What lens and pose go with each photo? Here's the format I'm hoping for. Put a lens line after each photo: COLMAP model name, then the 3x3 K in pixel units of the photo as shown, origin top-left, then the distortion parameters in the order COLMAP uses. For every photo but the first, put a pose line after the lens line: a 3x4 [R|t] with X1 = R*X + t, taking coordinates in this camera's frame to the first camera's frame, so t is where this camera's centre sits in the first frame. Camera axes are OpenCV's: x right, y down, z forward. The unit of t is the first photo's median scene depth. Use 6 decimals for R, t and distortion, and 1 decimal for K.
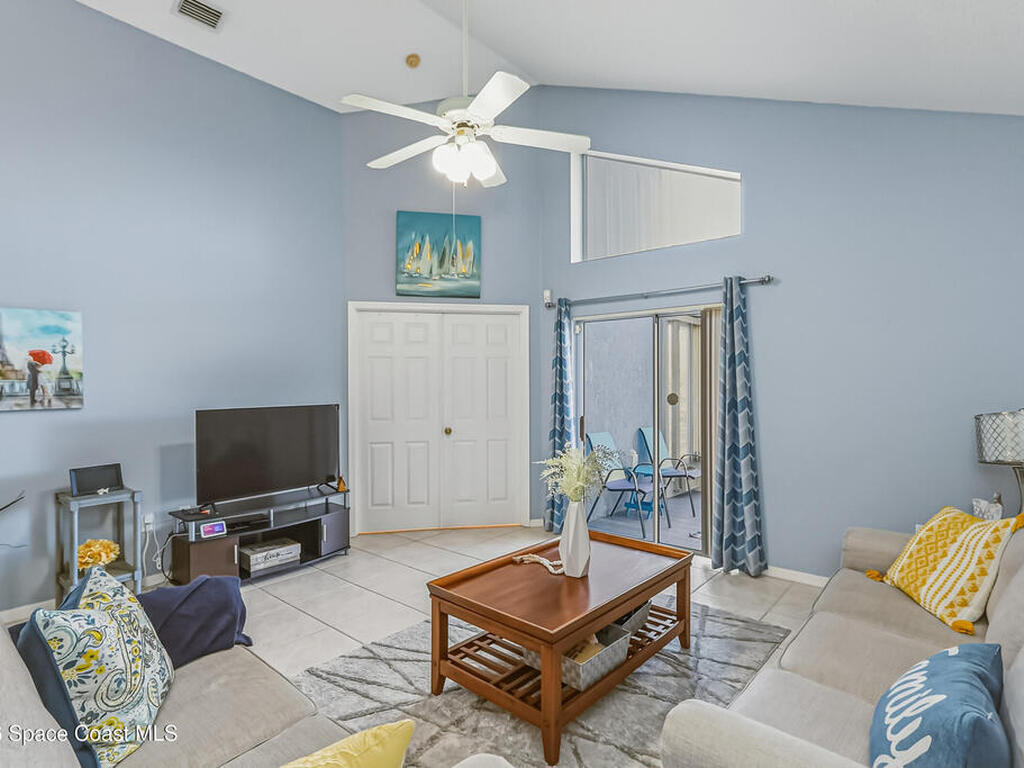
lens RADIAL K [[528.6, 0, 514.7], [0, 528.6, 382.8], [0, 0, 1]] dist [0.003164, 0.004076]
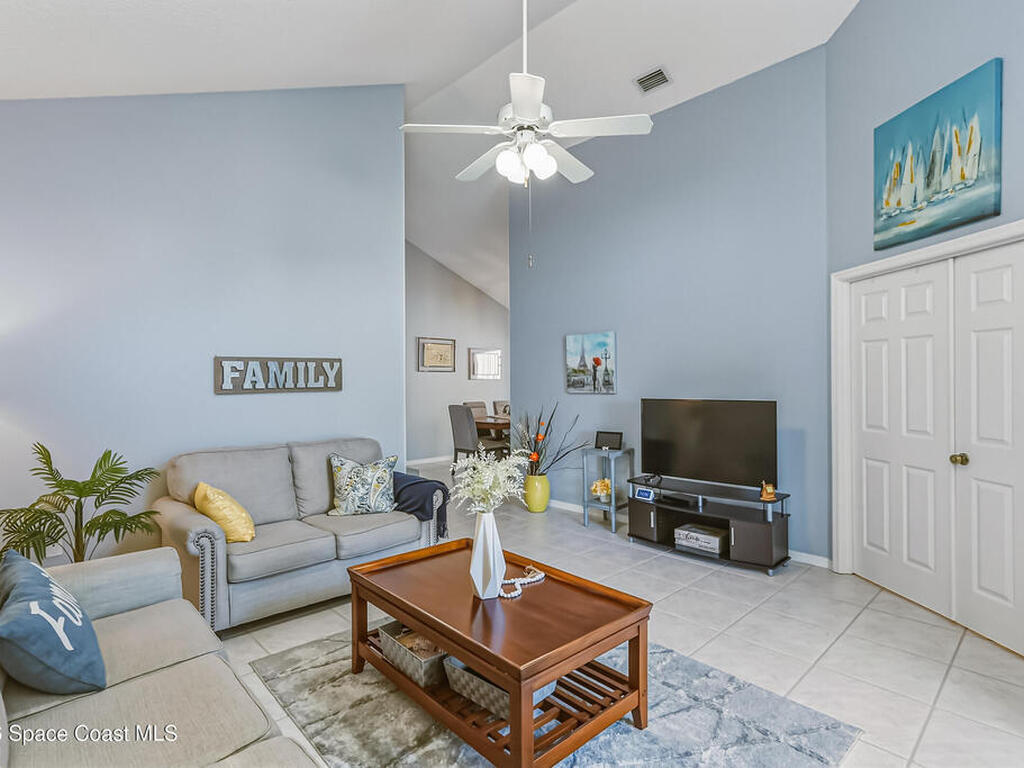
lens RADIAL K [[528.6, 0, 518.8], [0, 528.6, 377.8], [0, 0, 1]] dist [0.003164, 0.004076]
pose [[-0.067540, 0.002896, -0.997712, 0.653341], [0.006048, 0.999979, 0.002493, -0.002713], [0.997698, -0.005866, -0.067556, 0.741191]]
